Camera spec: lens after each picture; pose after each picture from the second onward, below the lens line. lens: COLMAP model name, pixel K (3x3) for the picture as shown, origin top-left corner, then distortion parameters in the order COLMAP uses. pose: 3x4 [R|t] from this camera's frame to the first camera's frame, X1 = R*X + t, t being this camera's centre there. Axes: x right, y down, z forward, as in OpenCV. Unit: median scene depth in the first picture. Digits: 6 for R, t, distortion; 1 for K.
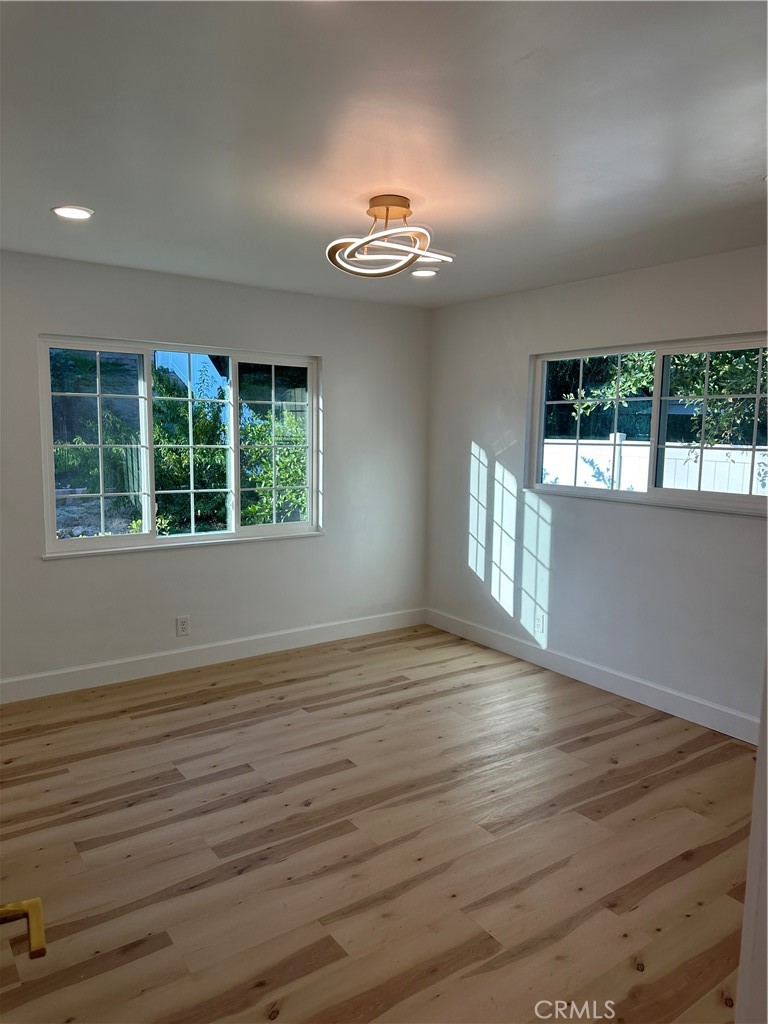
lens RADIAL K [[727.4, 0, 386.8], [0, 727.4, 511.3], [0, 0, 1]] dist [0.002722, -0.035515]
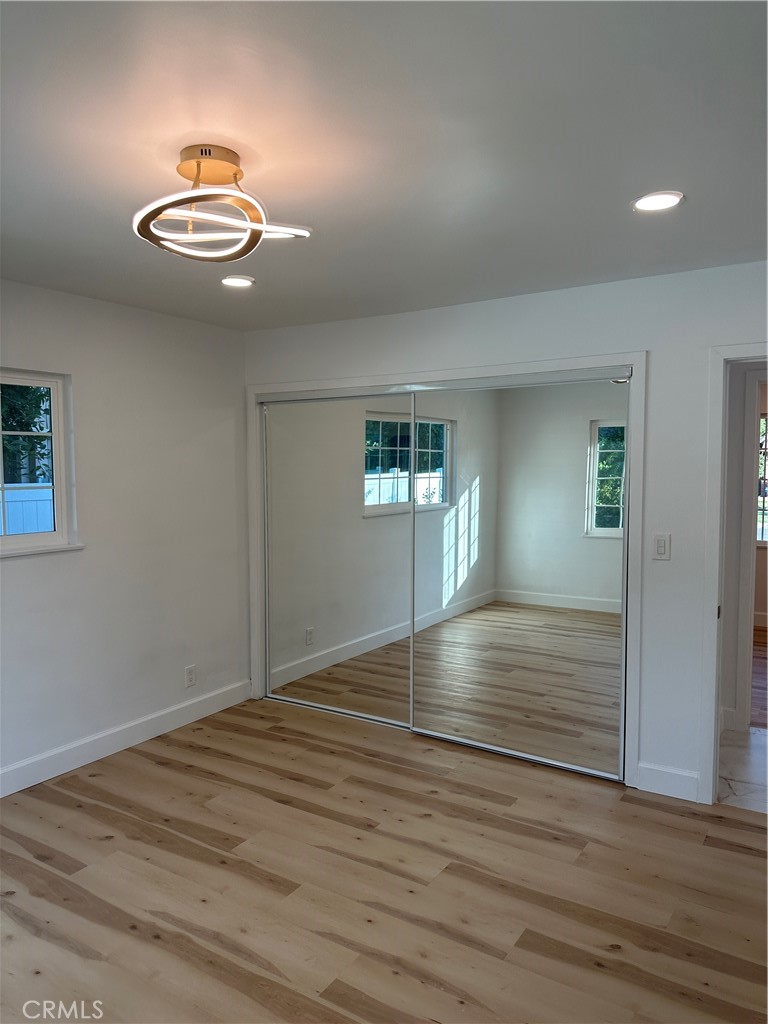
lens RADIAL K [[727.4, 0, 382.6], [0, 727.4, 516.0], [0, 0, 1]] dist [0.002722, -0.035515]
pose [[-0.379042, -0.074296, 0.922392, -0.866588], [0.105921, 0.986737, 0.123006, -0.170827], [-0.919298, 0.144325, -0.366145, 1.367365]]
